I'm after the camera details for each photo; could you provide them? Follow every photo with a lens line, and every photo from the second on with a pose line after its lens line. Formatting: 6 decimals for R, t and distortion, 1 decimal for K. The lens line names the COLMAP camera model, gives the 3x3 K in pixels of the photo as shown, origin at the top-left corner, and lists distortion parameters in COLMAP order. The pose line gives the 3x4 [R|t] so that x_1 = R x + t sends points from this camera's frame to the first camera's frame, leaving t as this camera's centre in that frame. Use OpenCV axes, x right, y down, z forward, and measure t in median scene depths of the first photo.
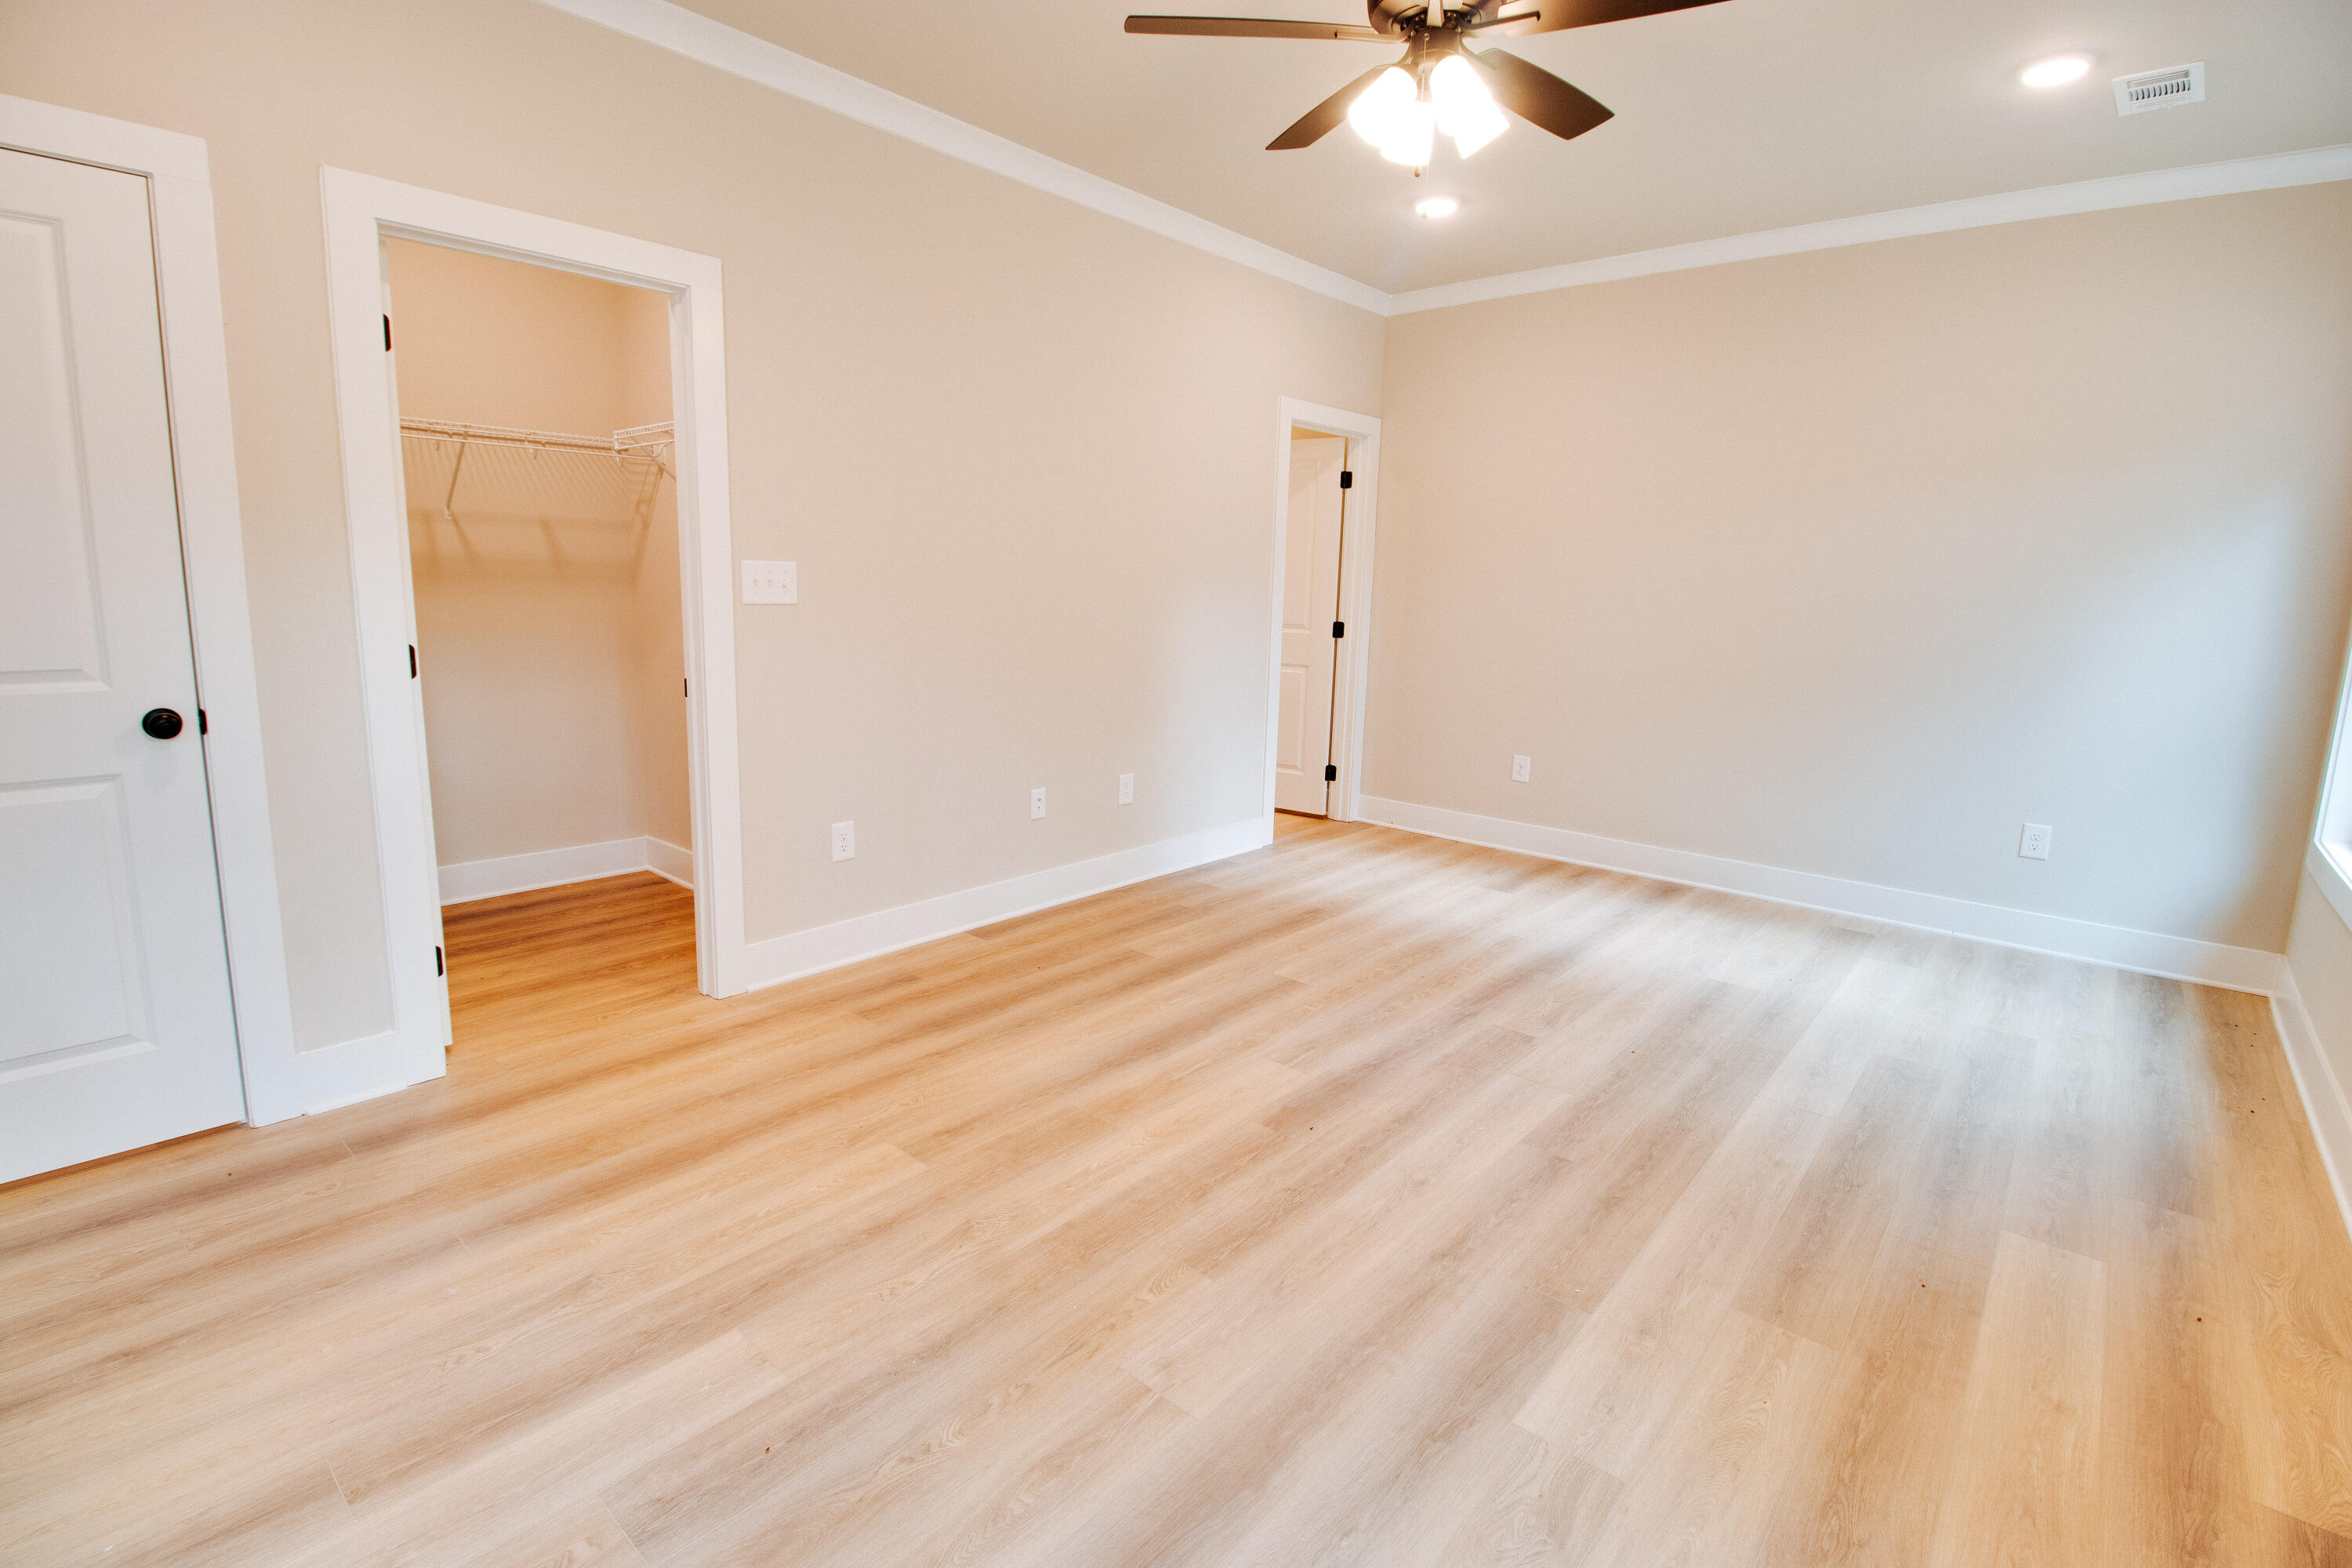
lens RADIAL K [[1129.8, 0, 1167.0], [0, 1129.8, 780.1], [0, 0, 1]] dist [-0.008387, -0.003679]
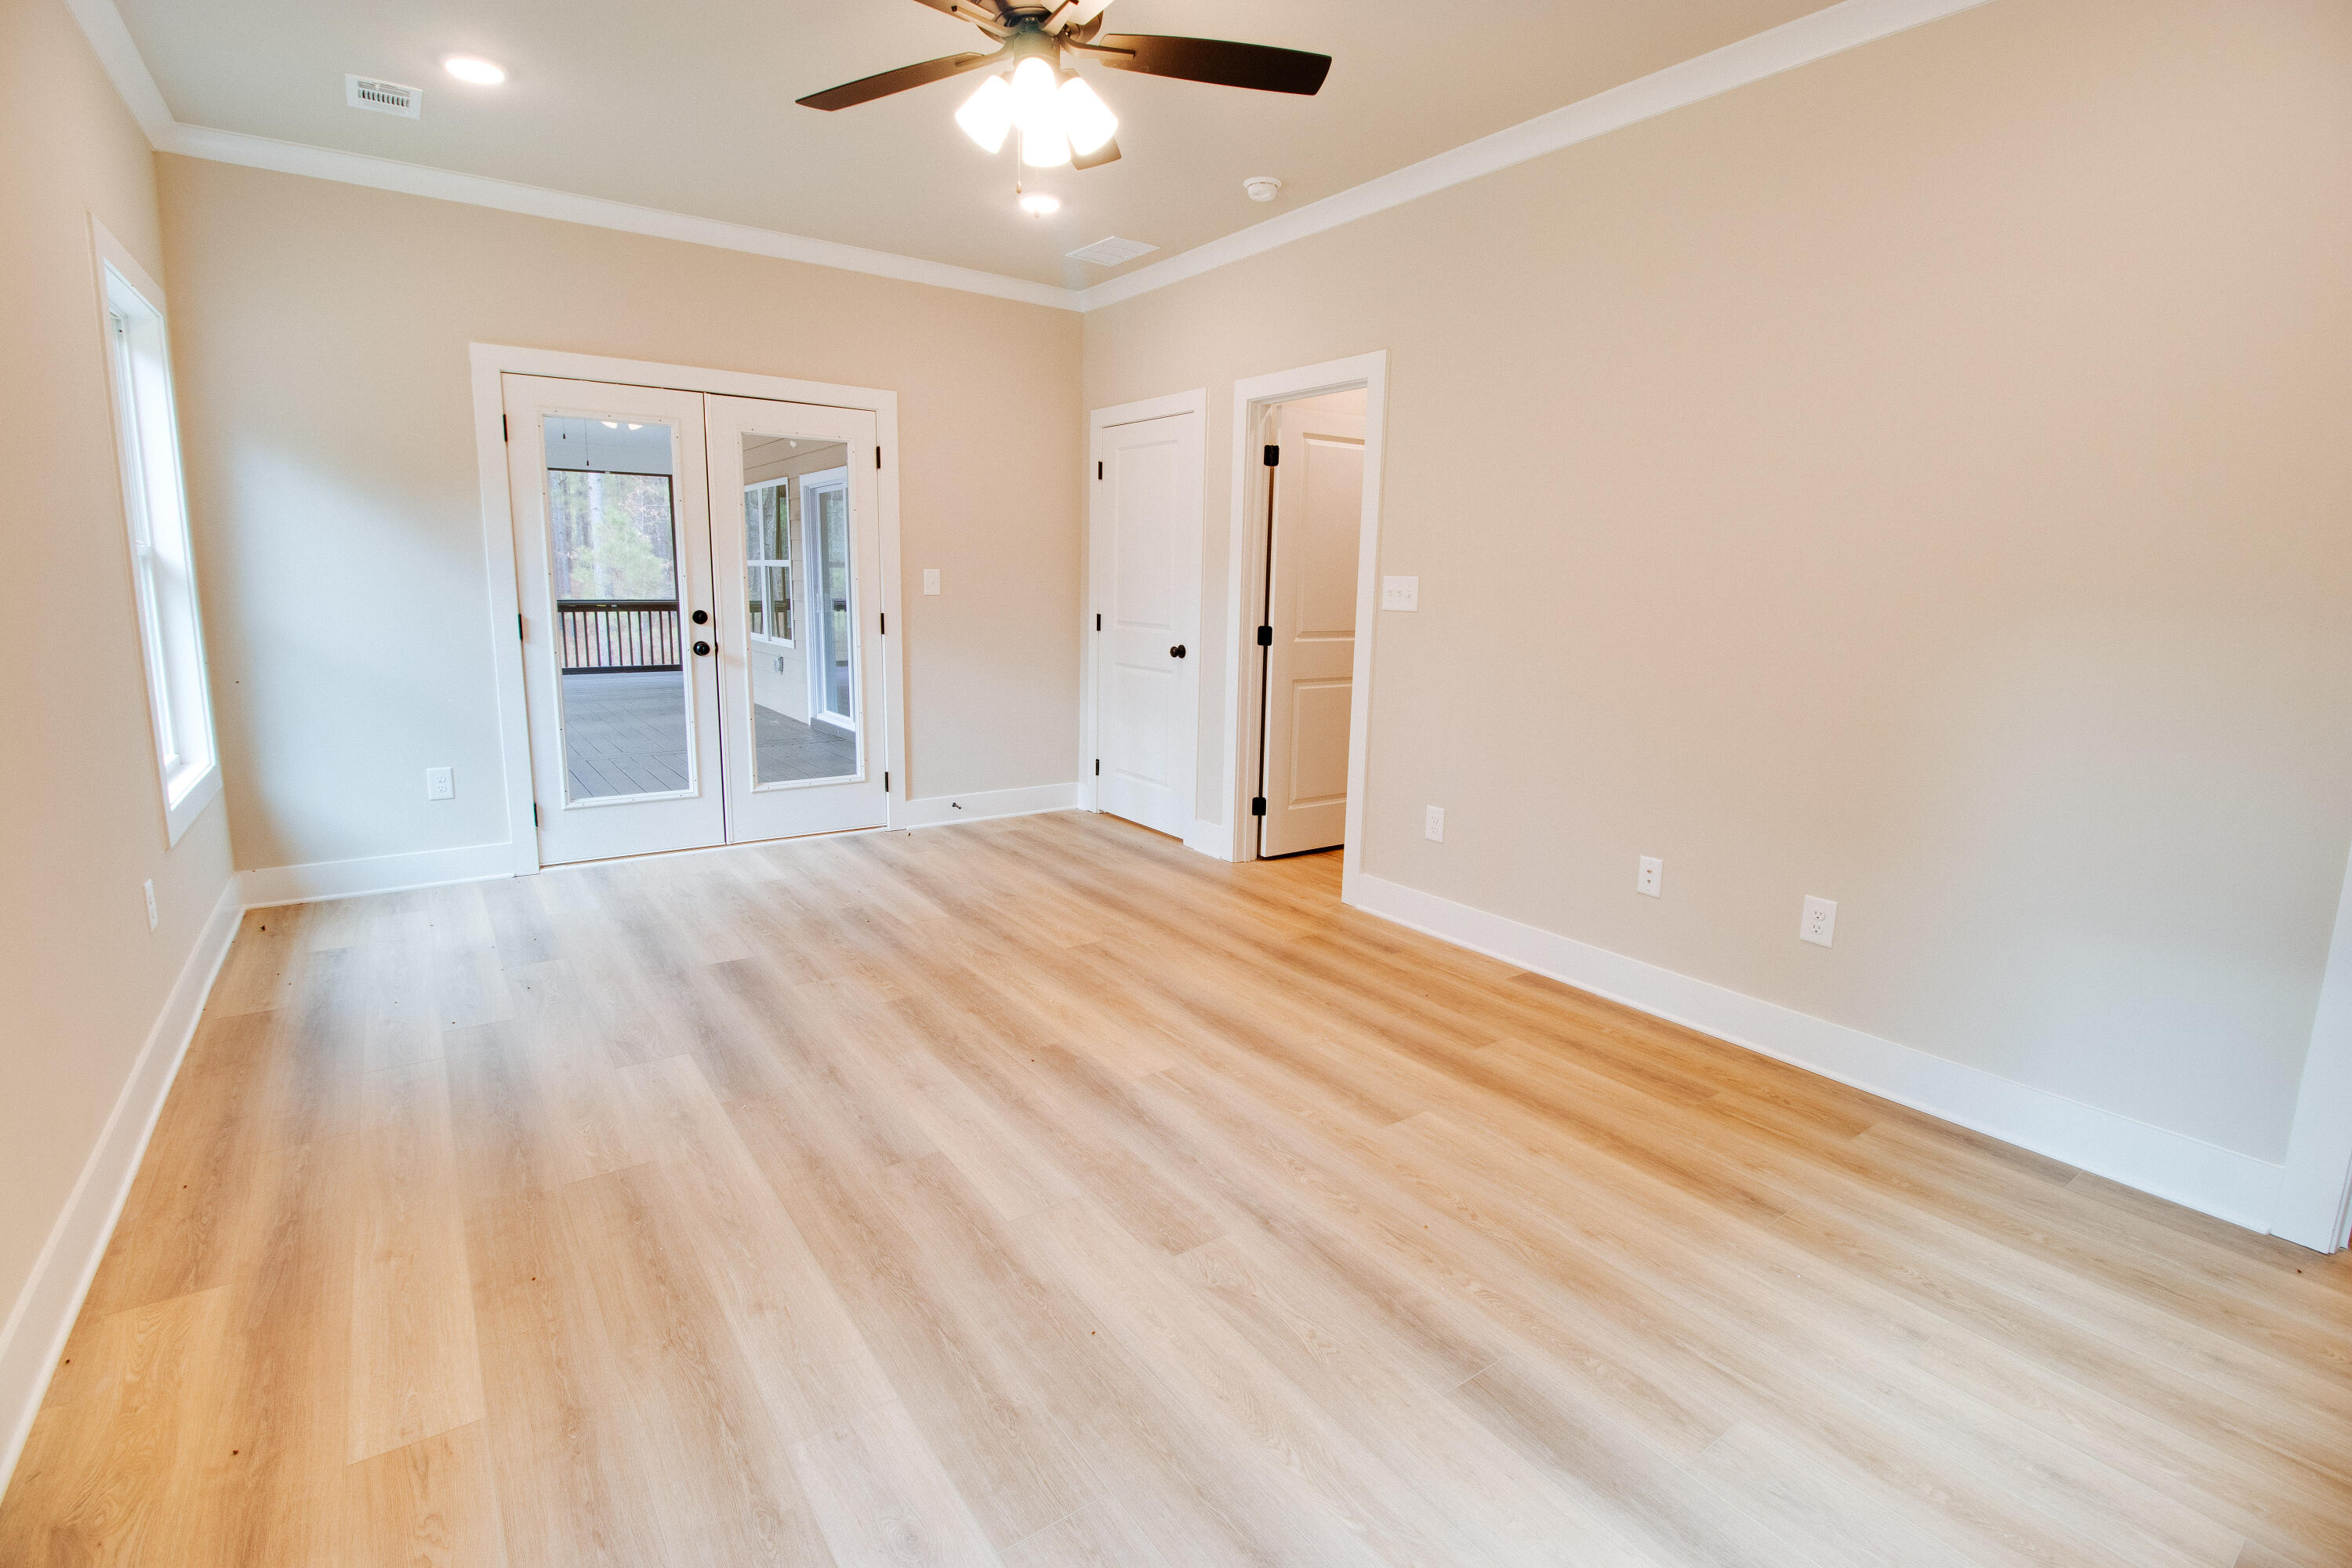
lens RADIAL K [[1129.8, 0, 1170.3], [0, 1129.8, 769.7], [0, 0, 1]] dist [-0.008387, -0.003679]
pose [[-0.265925, 0.131575, -0.954972, 1.095435], [-0.201107, 0.961273, 0.188444, -0.201600], [0.942783, 0.242163, -0.229165, 1.283647]]
